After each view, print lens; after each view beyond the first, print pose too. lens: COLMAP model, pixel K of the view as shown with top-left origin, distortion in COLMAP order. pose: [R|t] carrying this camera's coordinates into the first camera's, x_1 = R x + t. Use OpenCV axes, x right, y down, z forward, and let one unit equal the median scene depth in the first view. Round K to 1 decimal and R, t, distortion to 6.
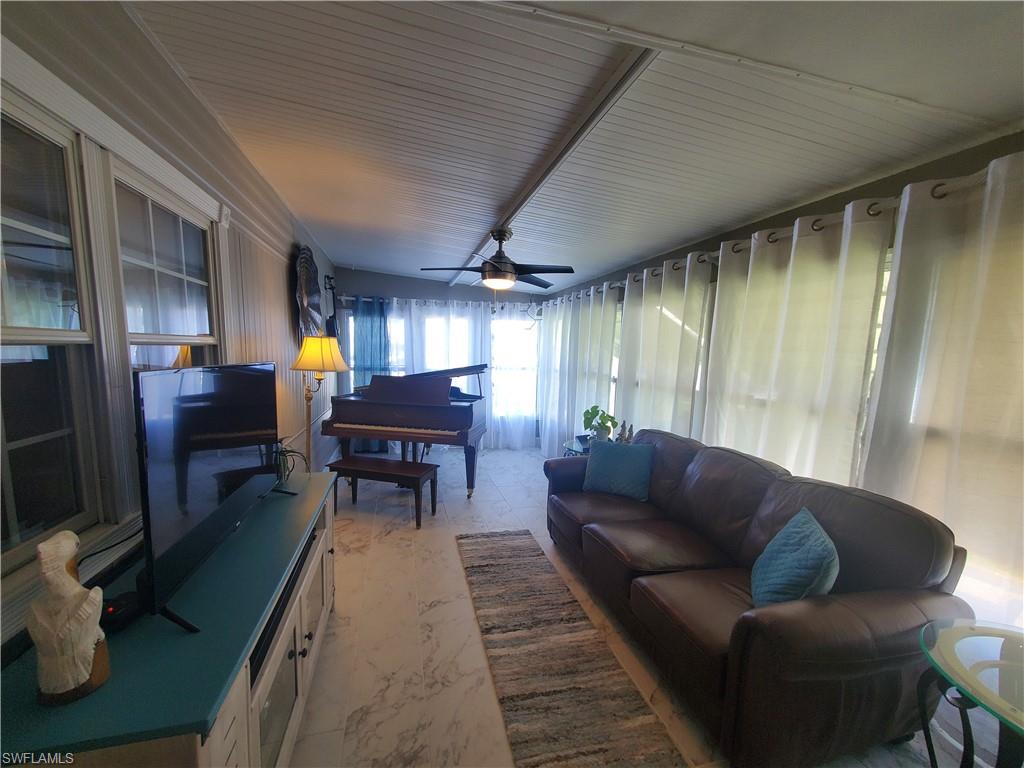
lens RADIAL K [[404.1, 0, 500.5], [0, 404.1, 400.3], [0, 0, 1]] dist [-0.003197, -0.000127]
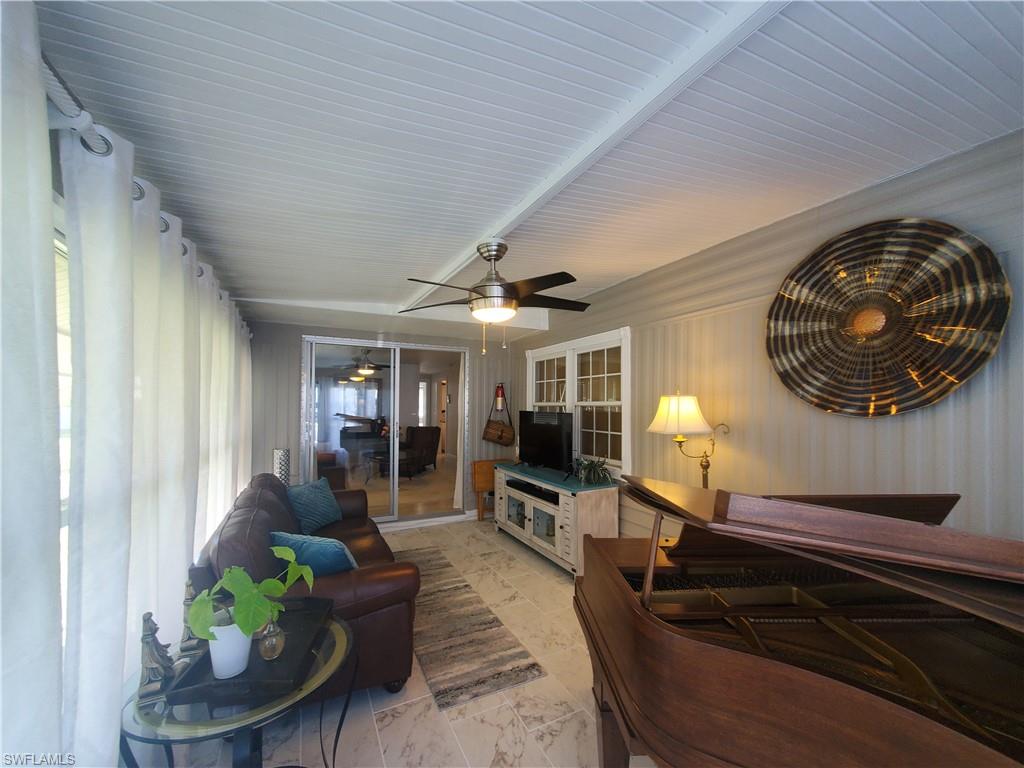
lens RADIAL K [[404.1, 0, 500.5], [0, 404.1, 400.3], [0, 0, 1]] dist [-0.003197, -0.000127]
pose [[-0.976567, -0.018943, -0.214379, 0.180233], [-0.043642, 0.992853, 0.111075, -0.301517], [0.210743, 0.117828, -0.970414, 2.364843]]
